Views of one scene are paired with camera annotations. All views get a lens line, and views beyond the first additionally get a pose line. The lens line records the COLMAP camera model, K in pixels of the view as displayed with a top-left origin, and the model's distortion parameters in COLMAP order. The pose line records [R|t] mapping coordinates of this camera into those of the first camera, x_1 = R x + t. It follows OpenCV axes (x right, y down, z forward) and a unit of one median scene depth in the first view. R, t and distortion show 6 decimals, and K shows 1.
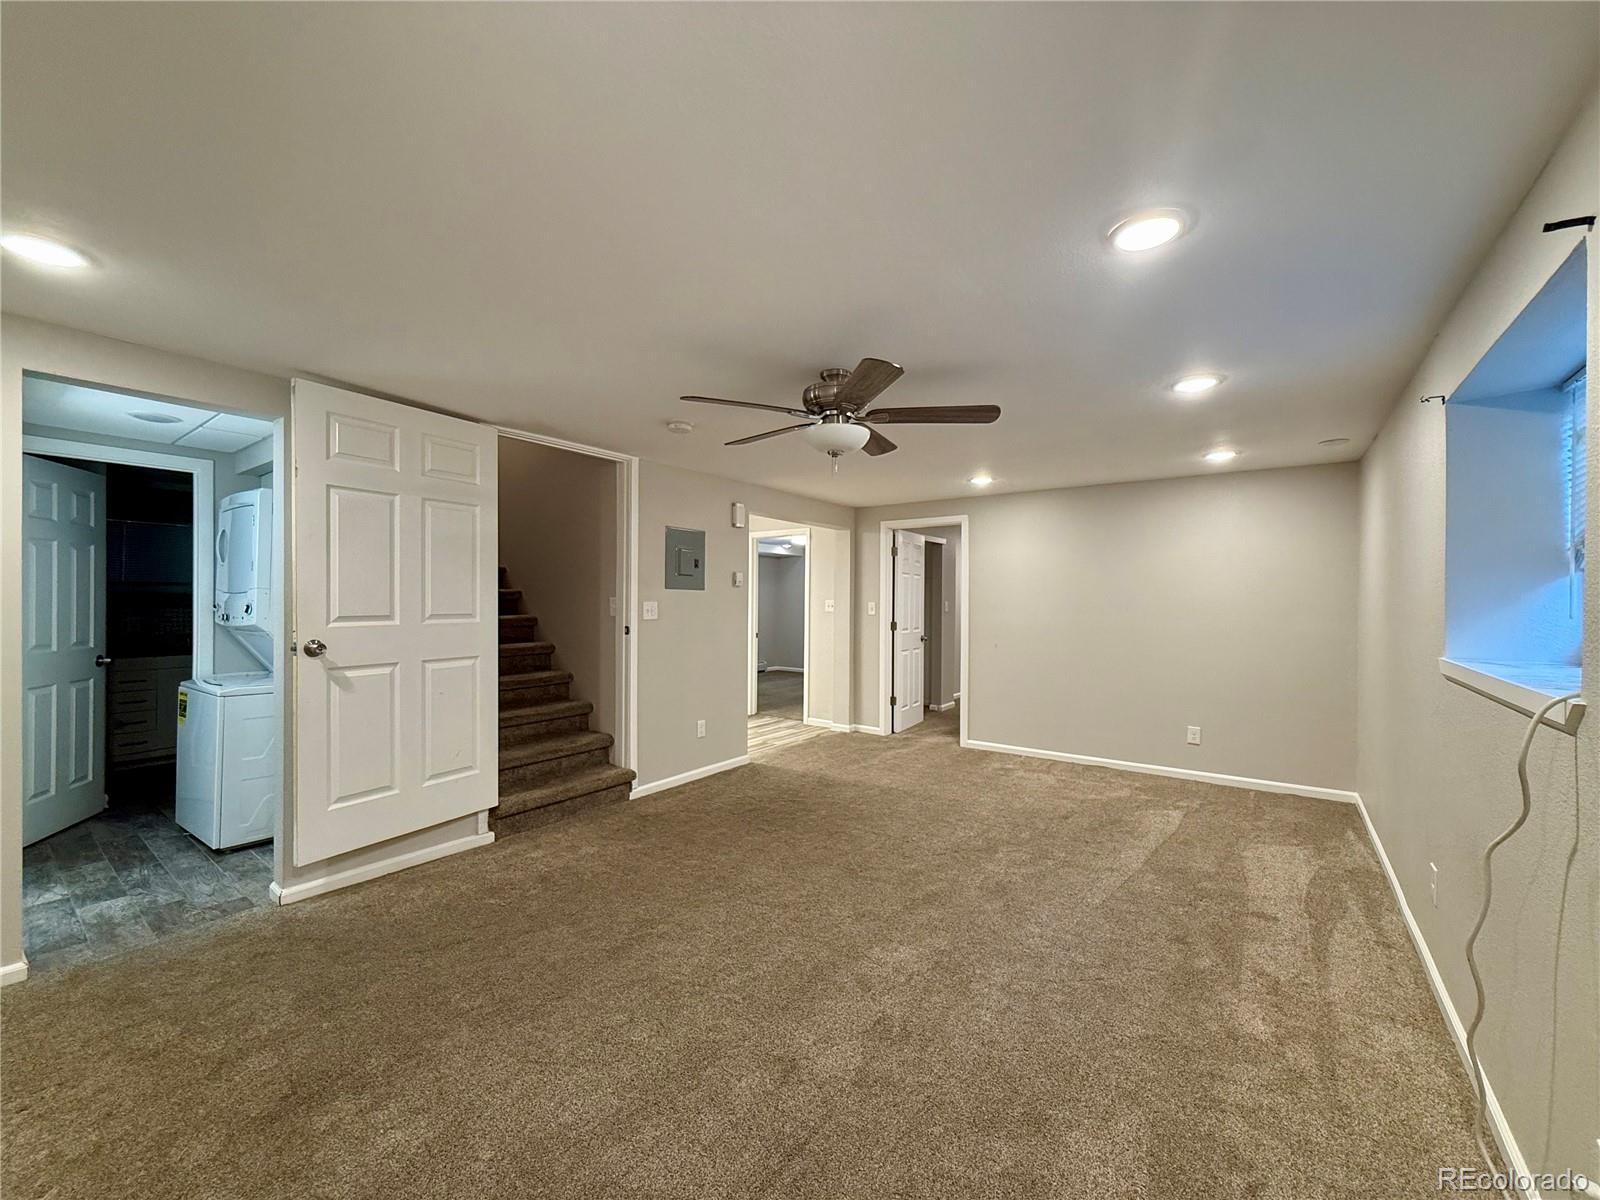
lens RADIAL K [[639.5, 0, 805.1], [0, 639.5, 602.4], [0, 0, 1]] dist [0.001579, -0.000006]
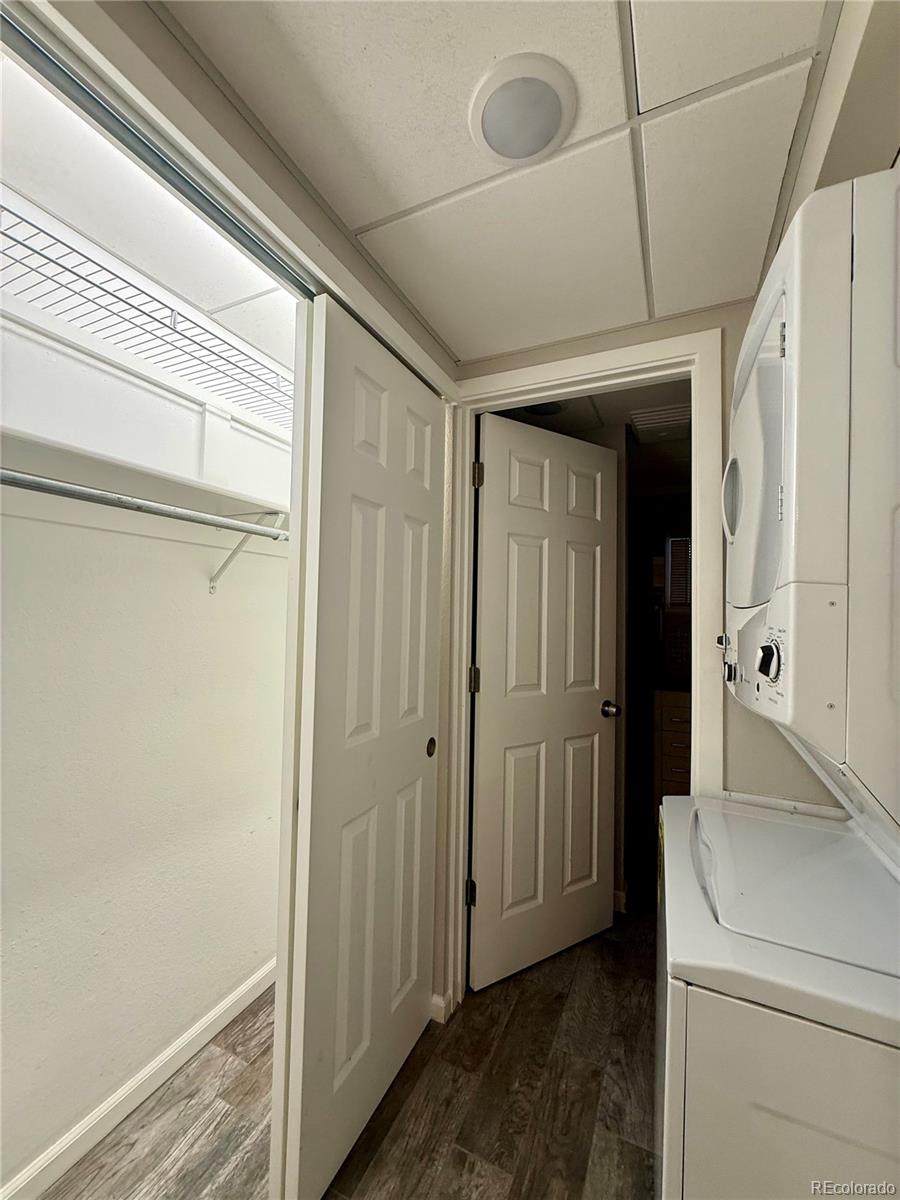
lens RADIAL K [[479.6, 0, 451.9], [0, 479.6, 596.5], [0, 0, 1]] dist [0.001579, -0.000006]
pose [[0.189667, -0.041469, -0.980972, -0.641518], [-0.022605, 0.998658, -0.046588, -0.004154], [0.981588, 0.031011, 0.188475, 0.765874]]
